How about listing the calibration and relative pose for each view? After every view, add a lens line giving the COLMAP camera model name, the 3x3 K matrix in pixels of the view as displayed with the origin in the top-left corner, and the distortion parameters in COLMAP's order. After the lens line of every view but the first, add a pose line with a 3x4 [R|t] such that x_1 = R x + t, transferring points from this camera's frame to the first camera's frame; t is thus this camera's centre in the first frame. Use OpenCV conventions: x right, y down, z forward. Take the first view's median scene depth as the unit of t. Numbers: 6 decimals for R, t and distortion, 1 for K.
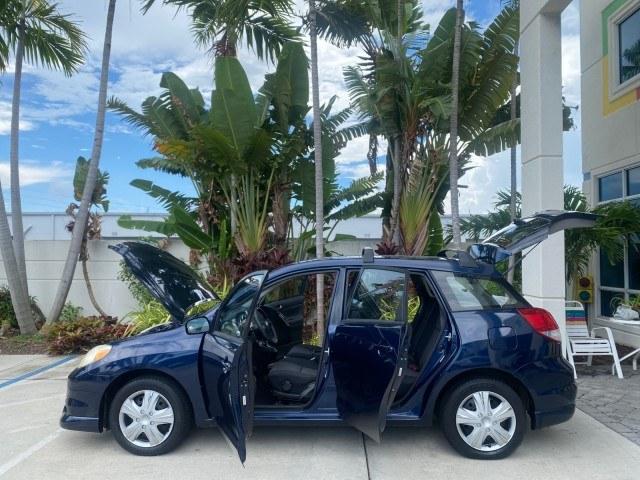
lens RADIAL K [[491.2, 0, 318.7], [0, 491.2, 240.2], [0, 0, 1]] dist [0.020856, -0.022516]
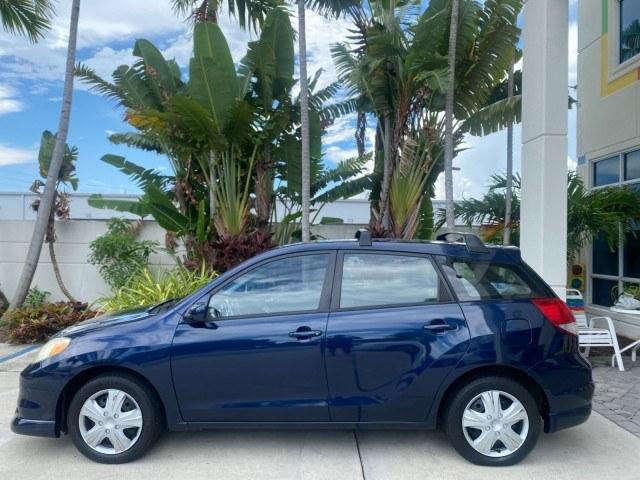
lens RADIAL K [[491.2, 0, 318.0], [0, 491.2, 241.7], [0, 0, 1]] dist [0.020856, -0.022516]
pose [[0.999216, 0.009981, 0.038301, -0.008515], [-0.011220, 0.999416, 0.032268, 0.004907], [-0.037956, -0.032672, 0.998745, 0.054796]]
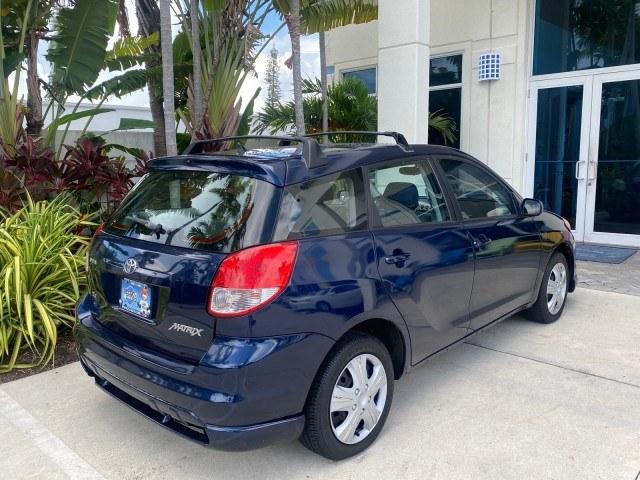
lens RADIAL K [[536.9, 0, 320.9], [0, 536.9, 242.2], [0, 0, 1]] dist [0.022795, -0.017111]
pose [[0.660885, -0.133401, 0.738536, -0.378002], [-0.007511, 0.982850, 0.184253, 0.017730], [-0.750450, -0.127317, 0.648549, 0.278760]]
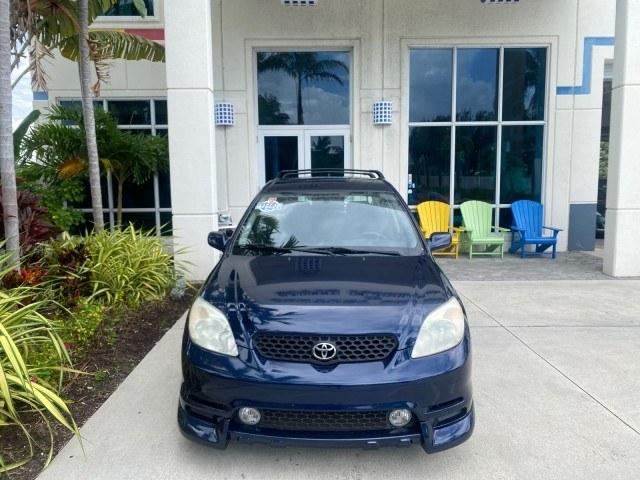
lens RADIAL K [[491.2, 0, 316.1], [0, 491.2, 242.0], [0, 0, 1]] dist [0.020856, -0.022516]
pose [[-0.033301, -0.122173, 0.991950, -0.512814], [-0.026068, 0.992269, 0.121337, 0.023945], [-0.999105, -0.021817, -0.036228, 0.560574]]
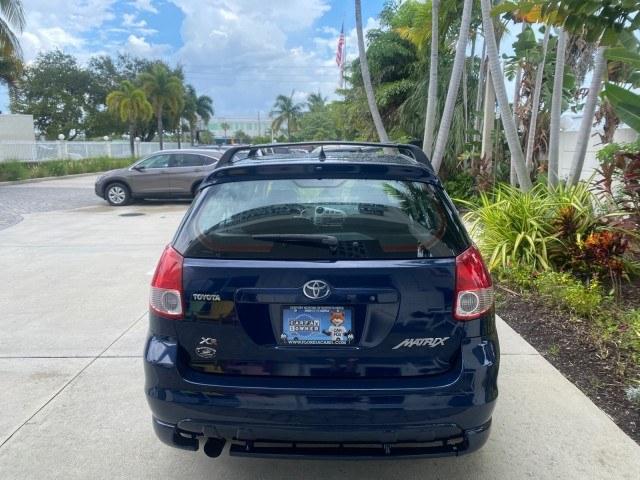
lens RADIAL K [[476.8, 0, 321.9], [0, 476.8, 241.3], [0, 0, 1]] dist [0.033568, -0.015473]
pose [[0.017287, -0.162882, 0.986494, -0.445420], [-0.018205, 0.986427, 0.163190, 0.027567], [-0.999685, -0.020781, 0.014087, 0.542900]]
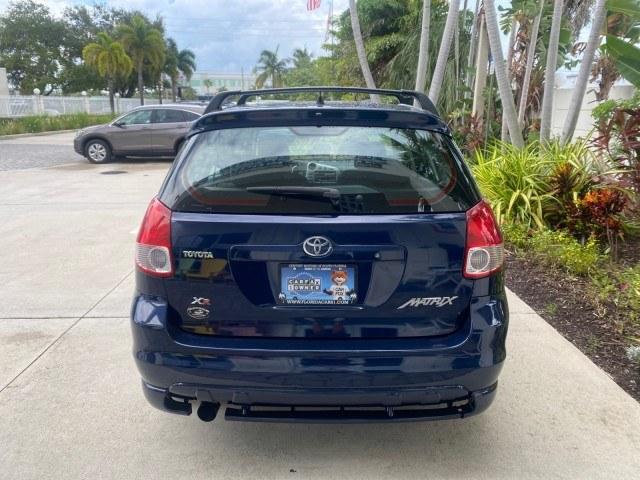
lens RADIAL K [[476.8, 0, 320.5], [0, 476.8, 236.6], [0, 0, 1]] dist [0.033568, -0.015473]
pose [[-0.009511, -0.233339, 0.972349, -0.429042], [-0.025707, 0.972128, 0.233035, 0.034138], [-0.999624, -0.022780, -0.015245, 0.549969]]
